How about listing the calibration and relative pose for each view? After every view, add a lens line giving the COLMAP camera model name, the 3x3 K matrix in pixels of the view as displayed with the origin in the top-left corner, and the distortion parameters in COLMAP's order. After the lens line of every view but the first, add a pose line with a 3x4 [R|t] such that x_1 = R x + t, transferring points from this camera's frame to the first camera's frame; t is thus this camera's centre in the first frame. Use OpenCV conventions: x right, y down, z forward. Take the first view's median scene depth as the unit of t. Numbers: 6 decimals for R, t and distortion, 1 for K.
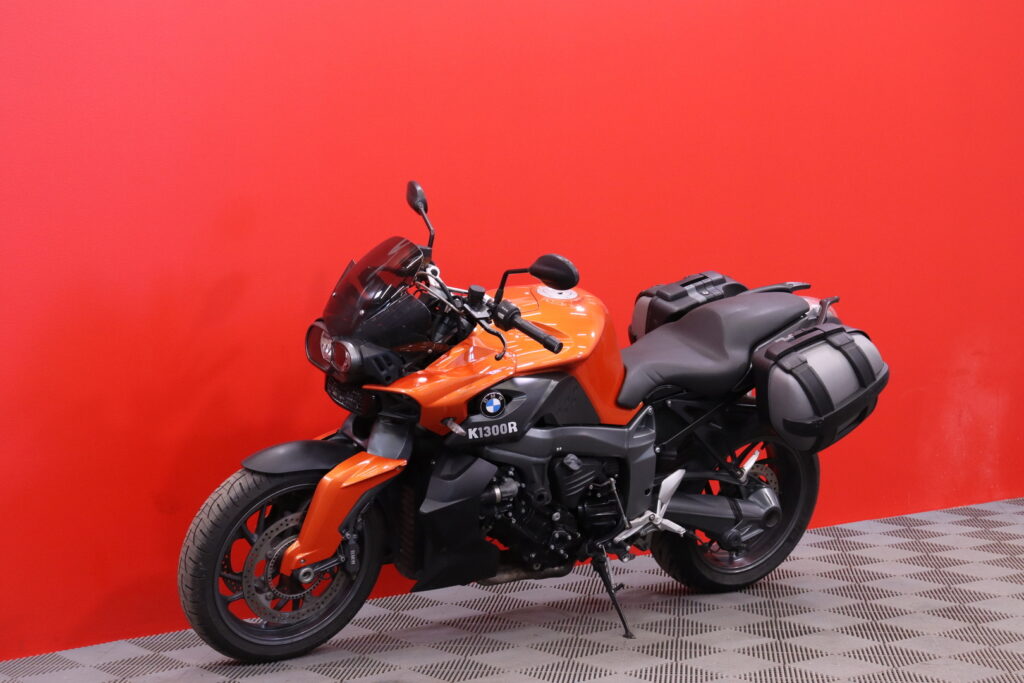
lens RADIAL K [[1875.7, 0, 513.7], [0, 1875.7, 343.4], [0, 0, 1]] dist [0.224704, 0.000000]
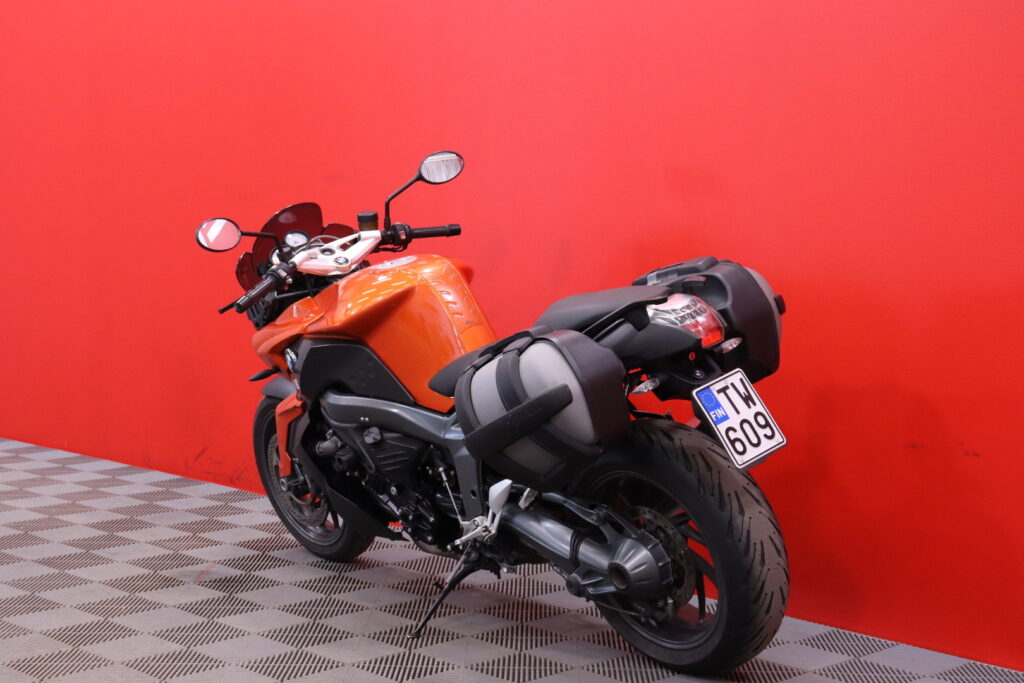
lens RADIAL K [[1636.1, 0, 511.9], [0, 1636.1, 343.3], [0, 0, 1]] dist [0.028656, 0.000000]
pose [[0.082306, 0.092035, -0.992348, 0.887384], [-0.073619, 0.993568, 0.086042, -0.063699], [0.993884, 0.065974, 0.088552, 1.003438]]
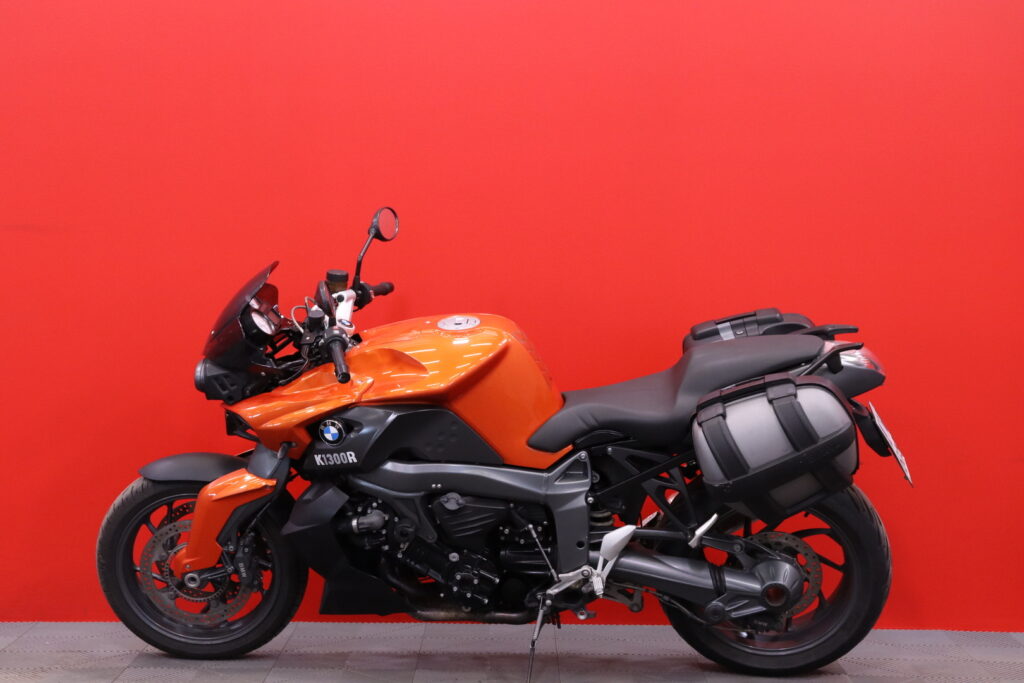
lens RADIAL K [[1773.9, 0, 510.7], [0, 1773.9, 336.7], [0, 0, 1]] dist [0.140499, 0.000000]
pose [[0.767036, 0.042829, -0.640173, 0.631467], [-0.054032, 0.998537, 0.002065, -0.023612], [0.639325, 0.033006, 0.768228, 0.329272]]
